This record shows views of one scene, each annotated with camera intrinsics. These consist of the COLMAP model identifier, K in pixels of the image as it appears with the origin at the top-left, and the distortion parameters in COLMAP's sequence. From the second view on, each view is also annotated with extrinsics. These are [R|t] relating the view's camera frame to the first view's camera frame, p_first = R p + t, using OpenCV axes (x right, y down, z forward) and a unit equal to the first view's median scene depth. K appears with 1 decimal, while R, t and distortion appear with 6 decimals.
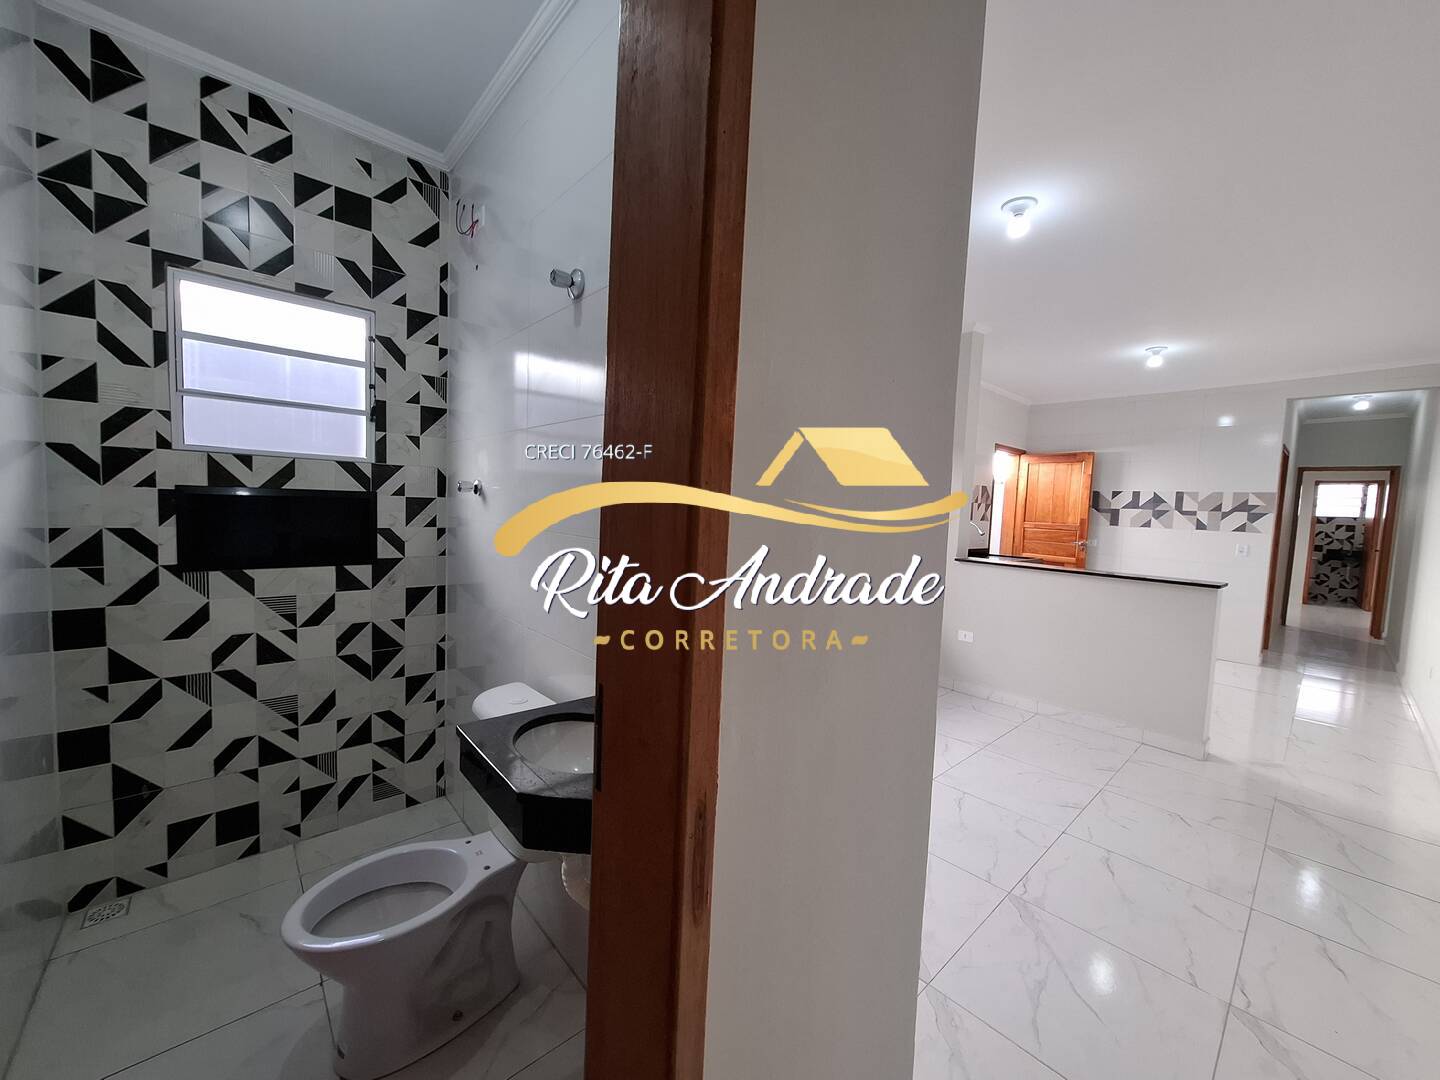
lens RADIAL K [[563.5, 0, 723.5], [0, 563.5, 541.3], [0, 0, 1]] dist [-0.004034, 0.000276]
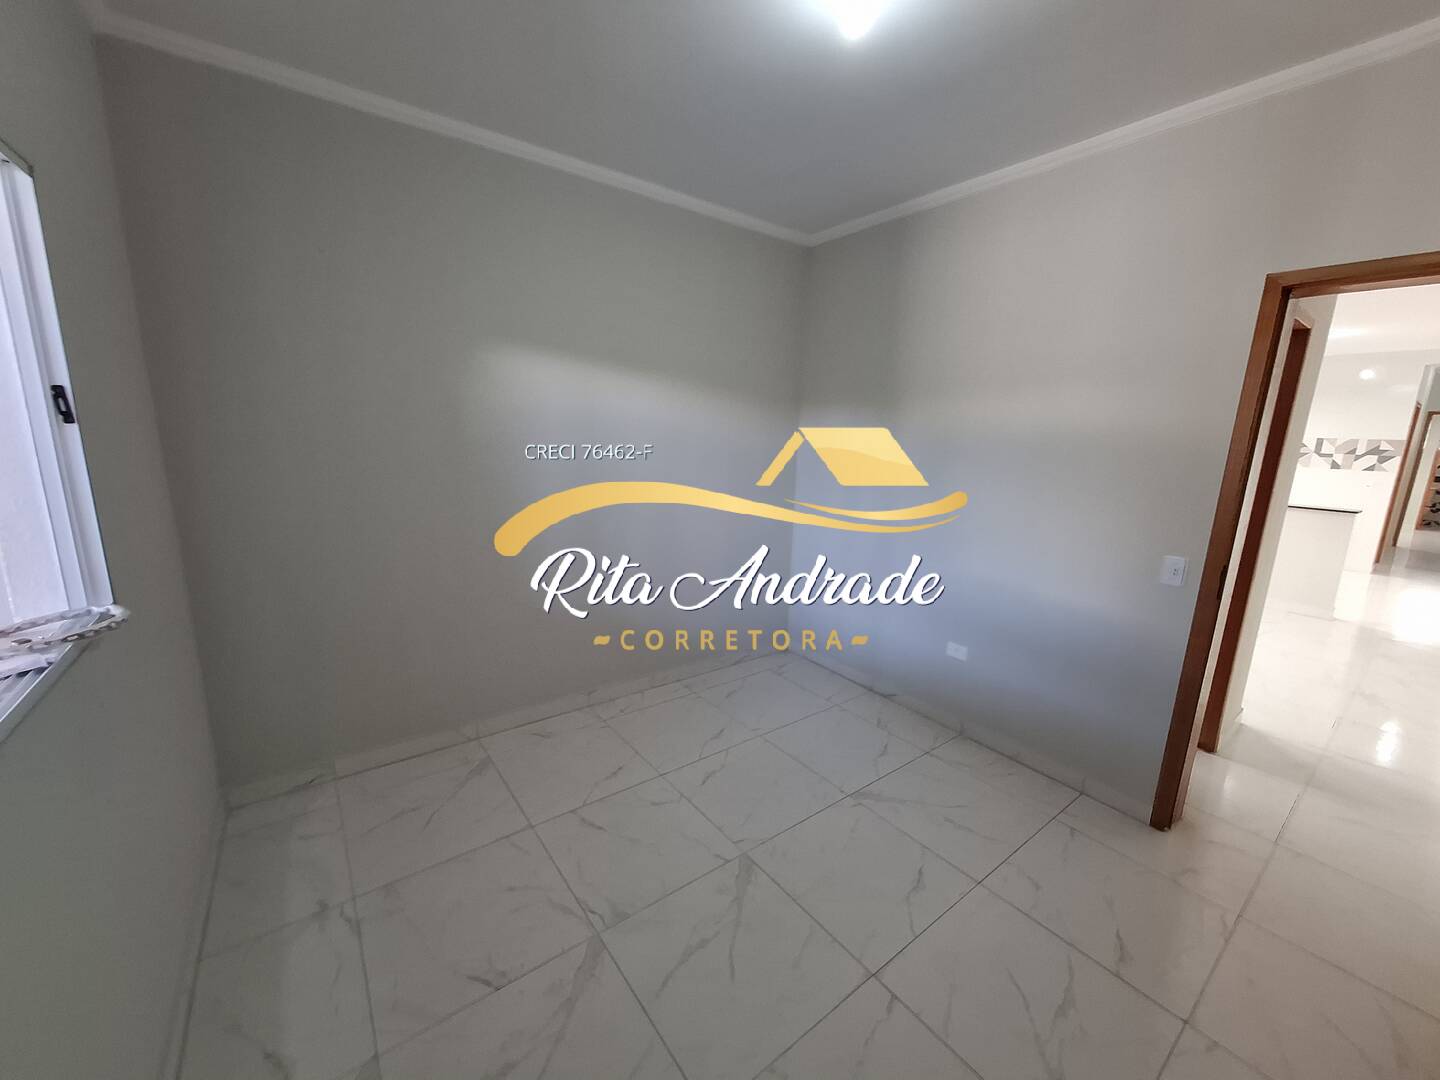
lens RADIAL K [[563.5, 0, 720.2], [0, 563.5, 541.4], [0, 0, 1]] dist [-0.004034, 0.000276]
pose [[0.995528, 0.006524, -0.094237, -0.374785], [0.005668, 0.991690, 0.128529, -0.025720], [0.094293, -0.128488, 0.987218, -0.366052]]
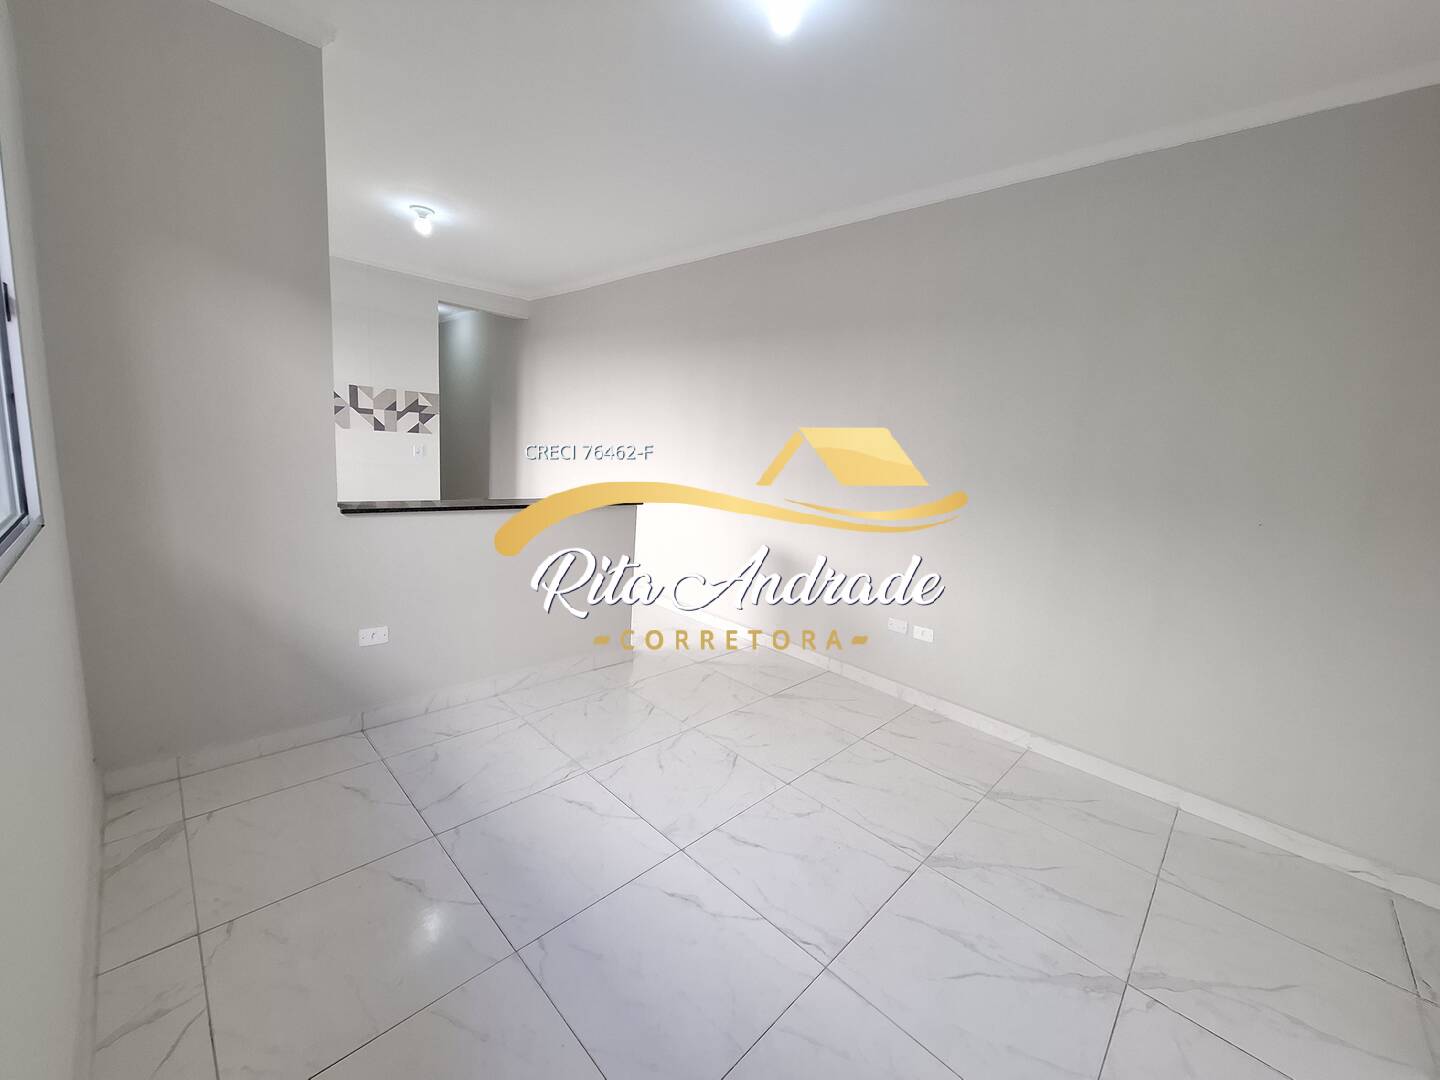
lens RADIAL K [[563.5, 0, 720.3], [0, 563.5, 543.7], [0, 0, 1]] dist [-0.004034, 0.000276]
pose [[-0.047083, -0.215652, 0.975335, -0.098530], [-0.010332, 0.976470, 0.215404, -0.039039], [-0.998838, 0.000065, -0.048204, 0.443837]]
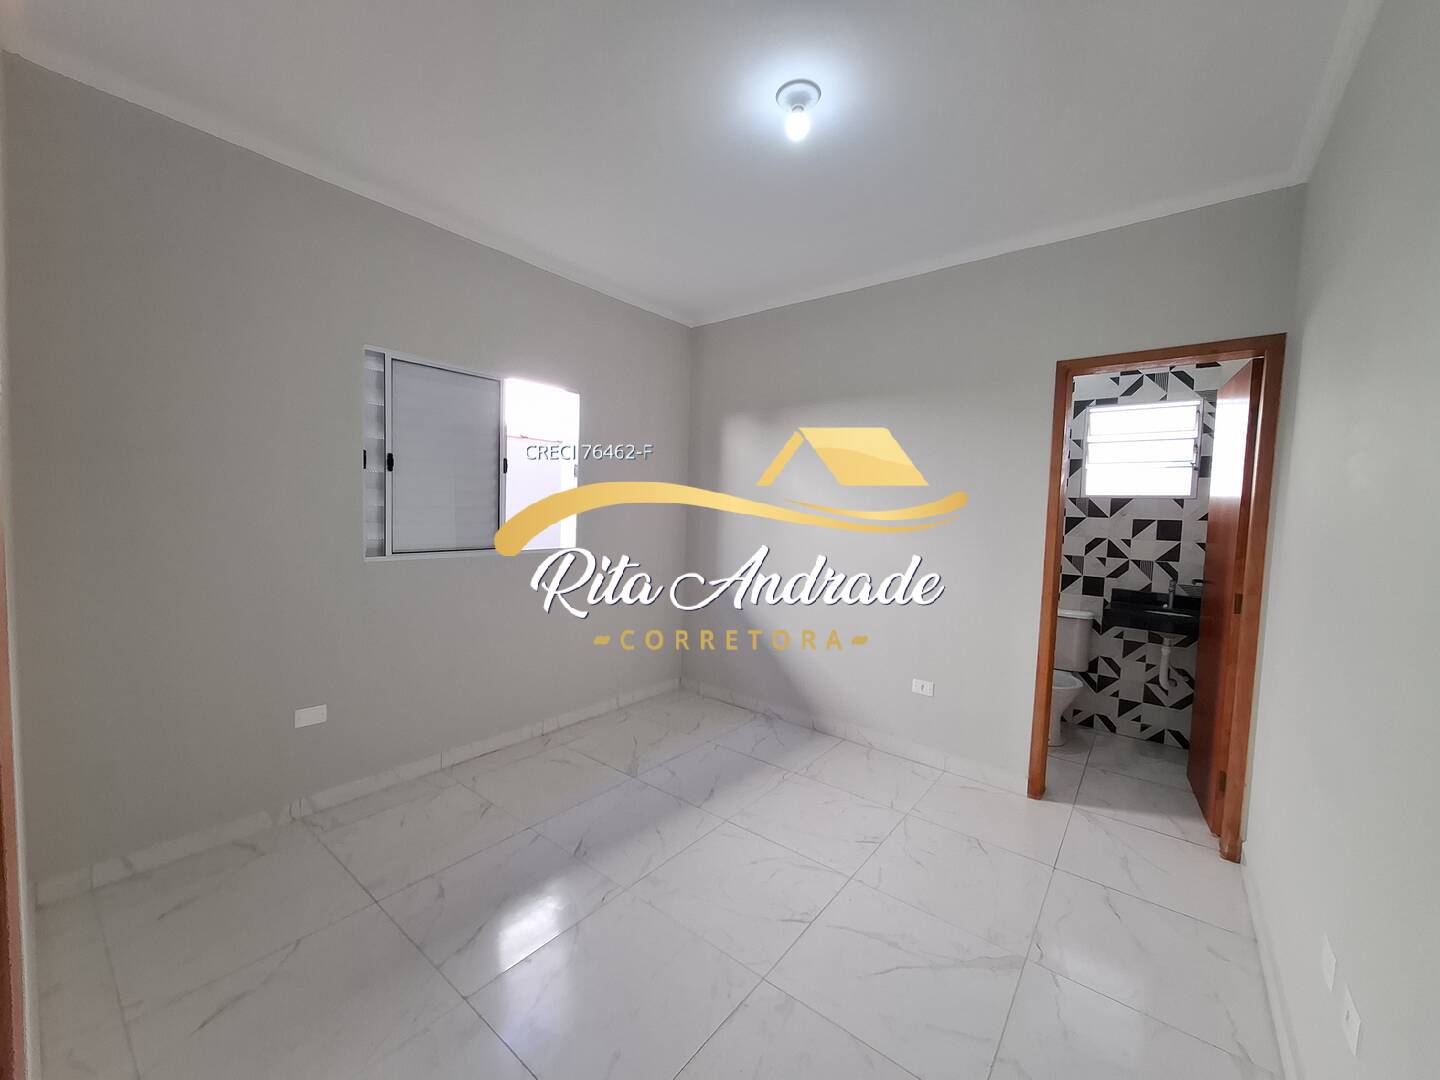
lens RADIAL K [[563.5, 0, 720.8], [0, 563.5, 546.5], [0, 0, 1]] dist [-0.004034, 0.000276]
pose [[0.989824, -0.036103, 0.137641, 1.313738], [0.033840, 0.999251, 0.018748, -0.045986], [-0.138215, -0.013899, 0.990305, 1.147755]]
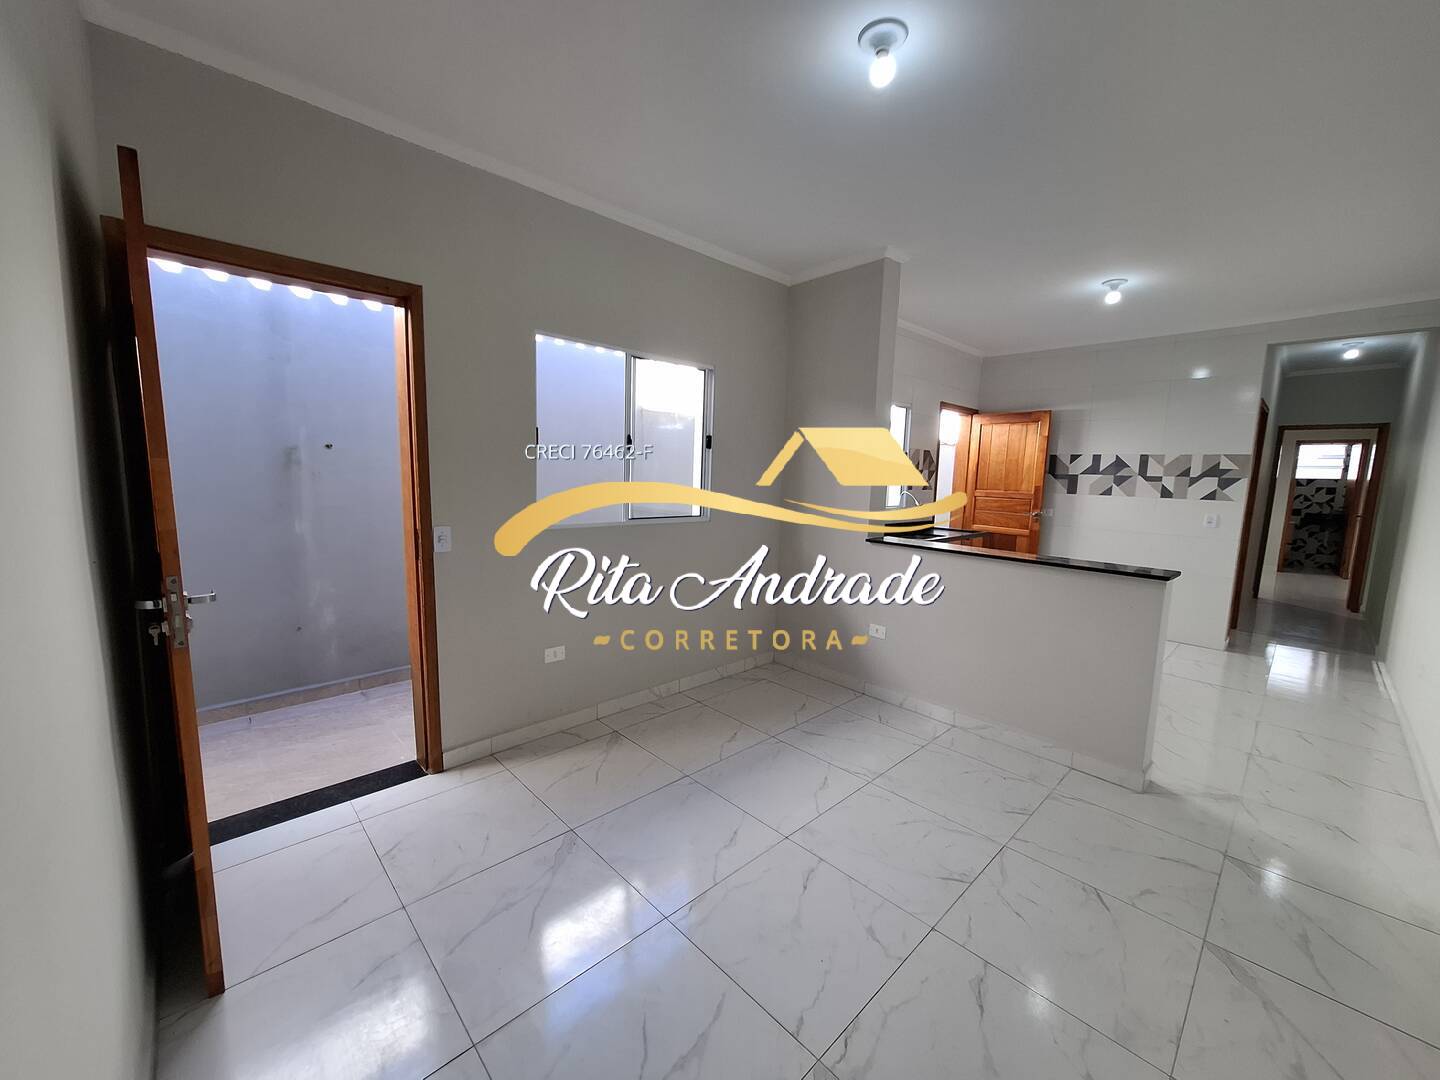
lens RADIAL K [[563.5, 0, 721.8], [0, 563.5, 539.1], [0, 0, 1]] dist [-0.004034, 0.000276]
pose [[0.999773, -0.013292, 0.016665, 0.123514], [0.012336, 0.998342, 0.056219, -0.012431], [-0.017385, -0.056001, 0.998279, 0.115289]]
